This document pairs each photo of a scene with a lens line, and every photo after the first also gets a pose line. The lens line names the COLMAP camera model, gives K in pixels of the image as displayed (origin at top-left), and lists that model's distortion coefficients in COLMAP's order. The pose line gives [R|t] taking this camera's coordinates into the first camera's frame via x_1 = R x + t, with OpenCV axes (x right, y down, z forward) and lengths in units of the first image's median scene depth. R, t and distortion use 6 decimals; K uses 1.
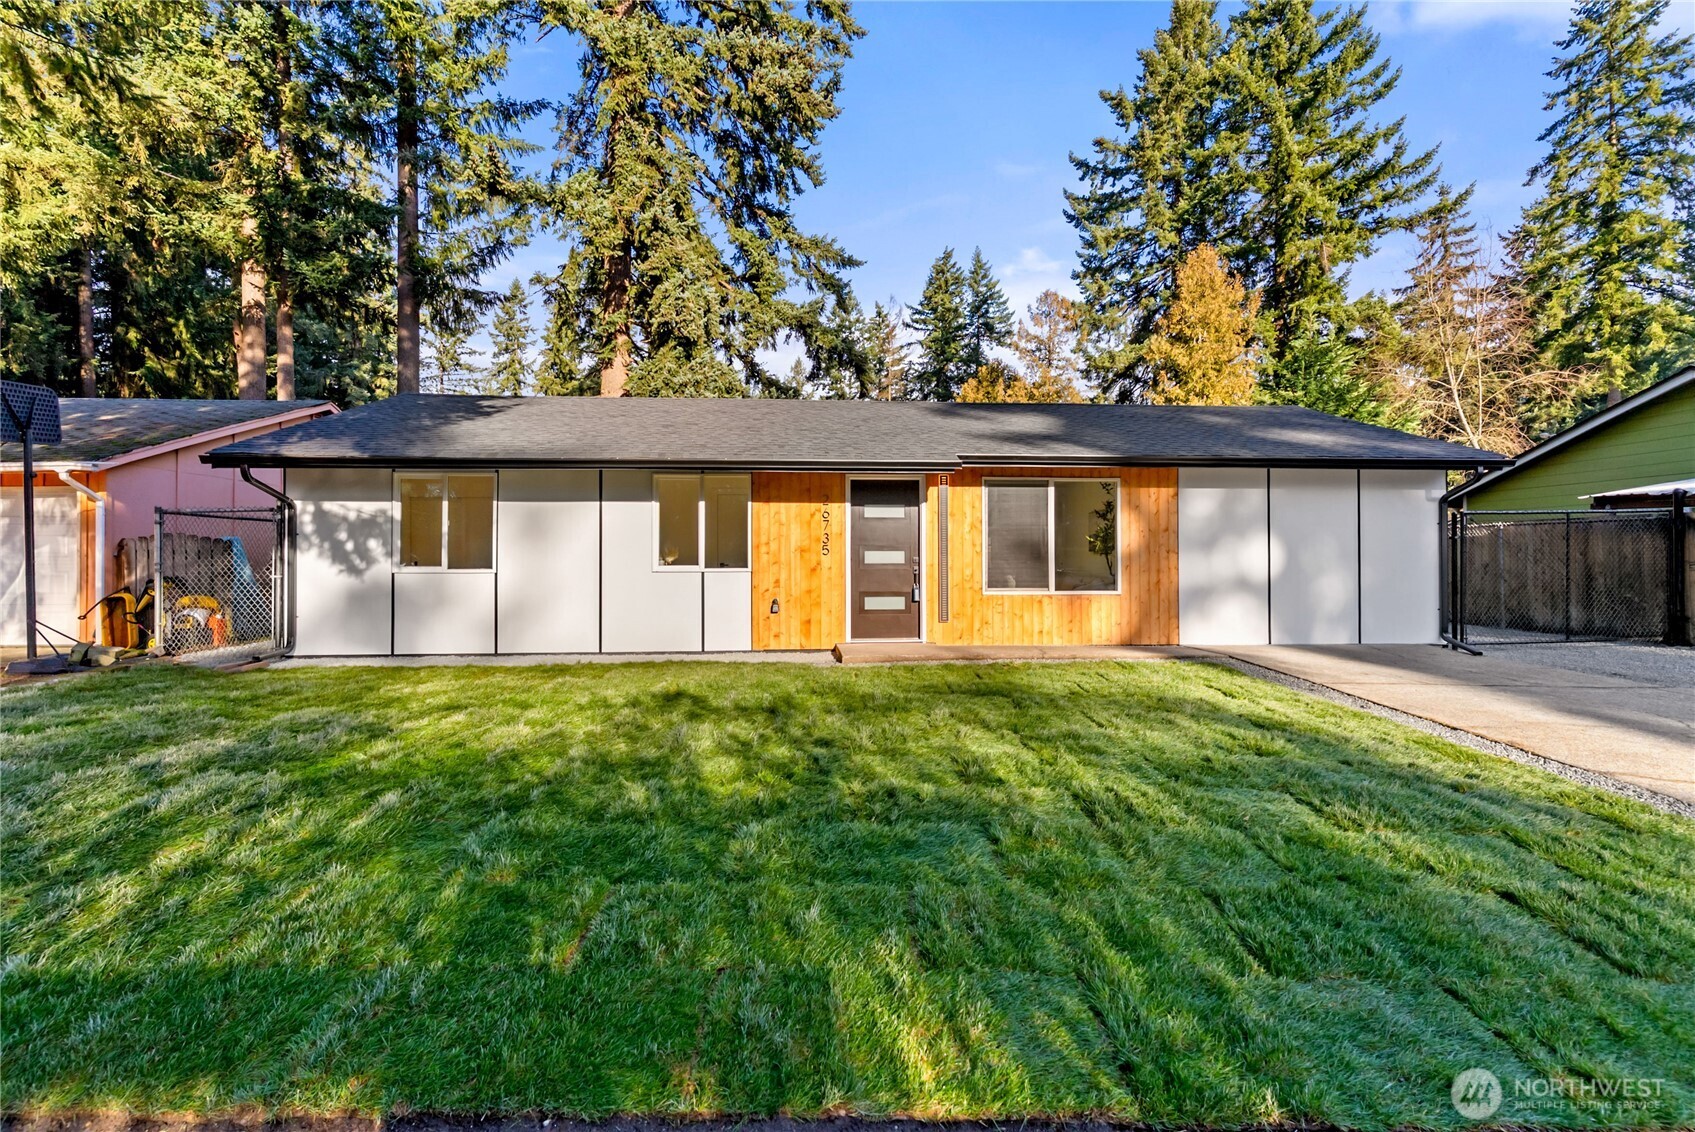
lens RADIAL K [[826.2, 0, 847.7], [0, 826.2, 555.8], [0, 0, 1]] dist [0.001904, -0.000326]
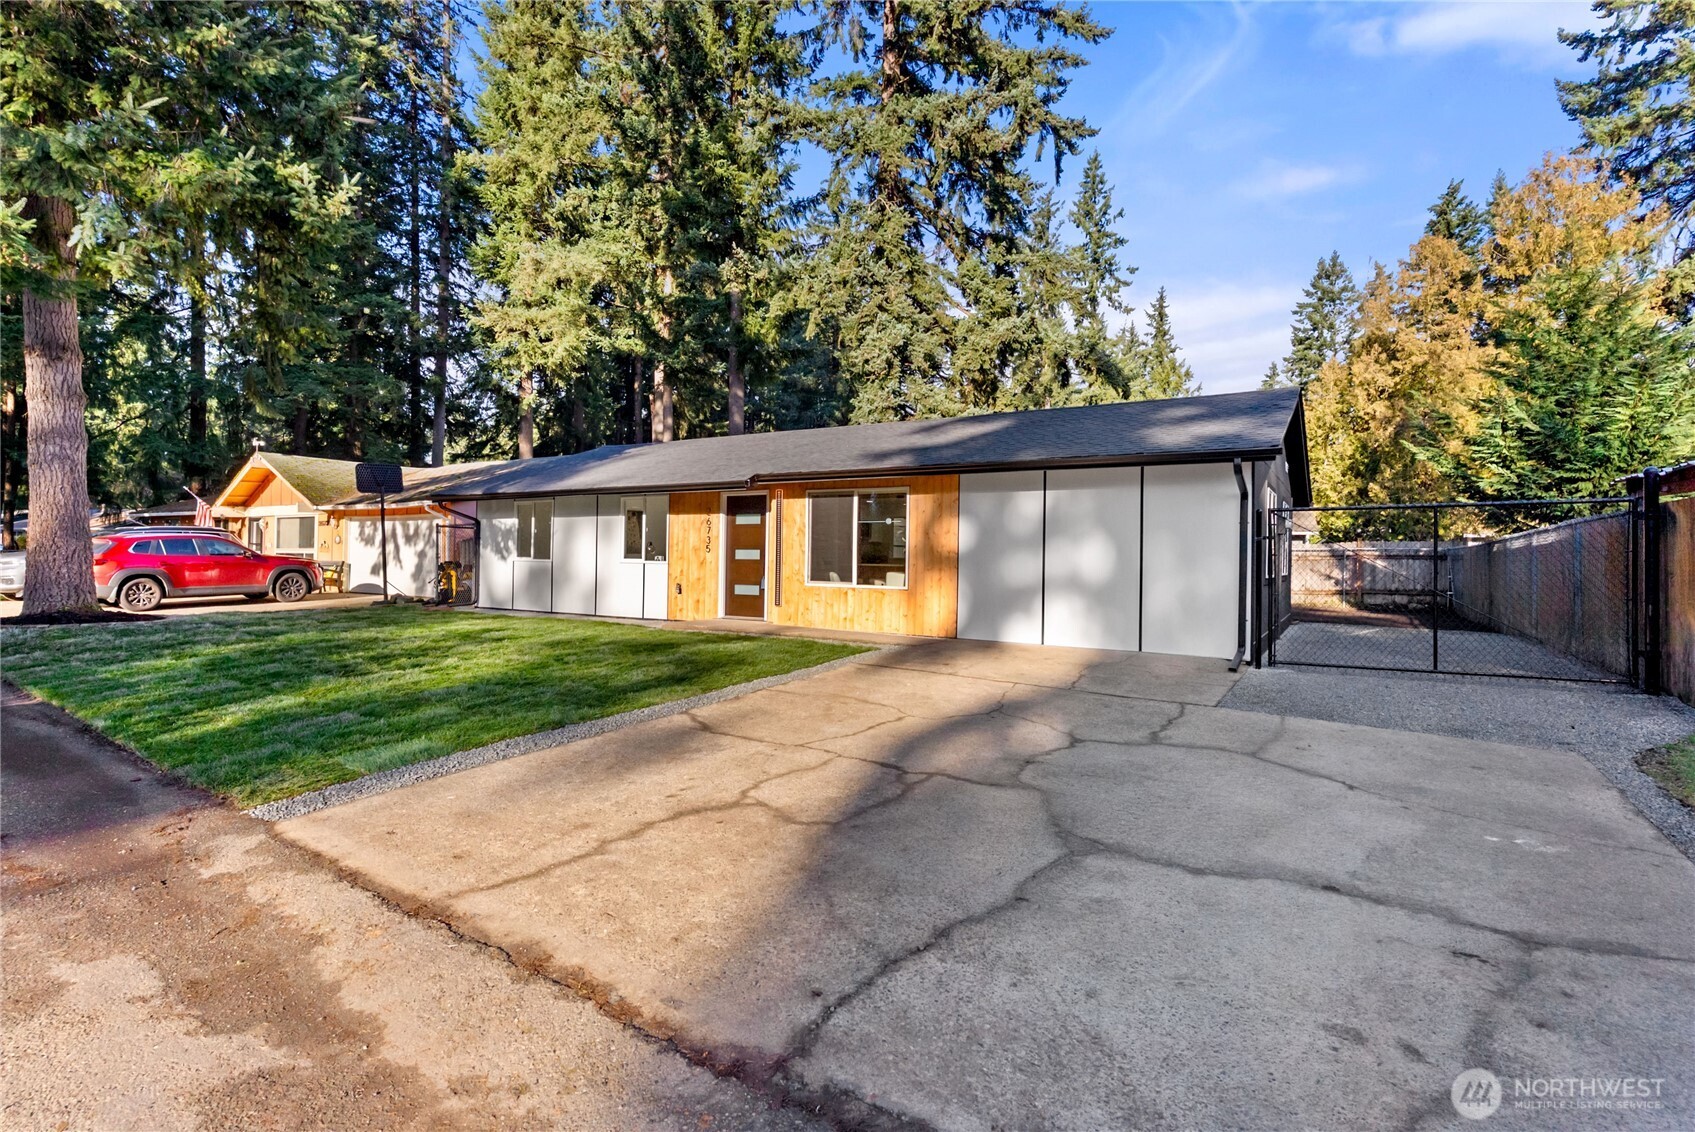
lens RADIAL K [[826.2, 0, 853.5], [0, 826.2, 562.8], [0, 0, 1]] dist [0.001904, -0.000326]
pose [[0.800599, 0.015487, -0.599000, 0.959935], [-0.013814, 0.999877, 0.007389, 0.002779], [0.599041, 0.002359, 0.800715, 0.057696]]
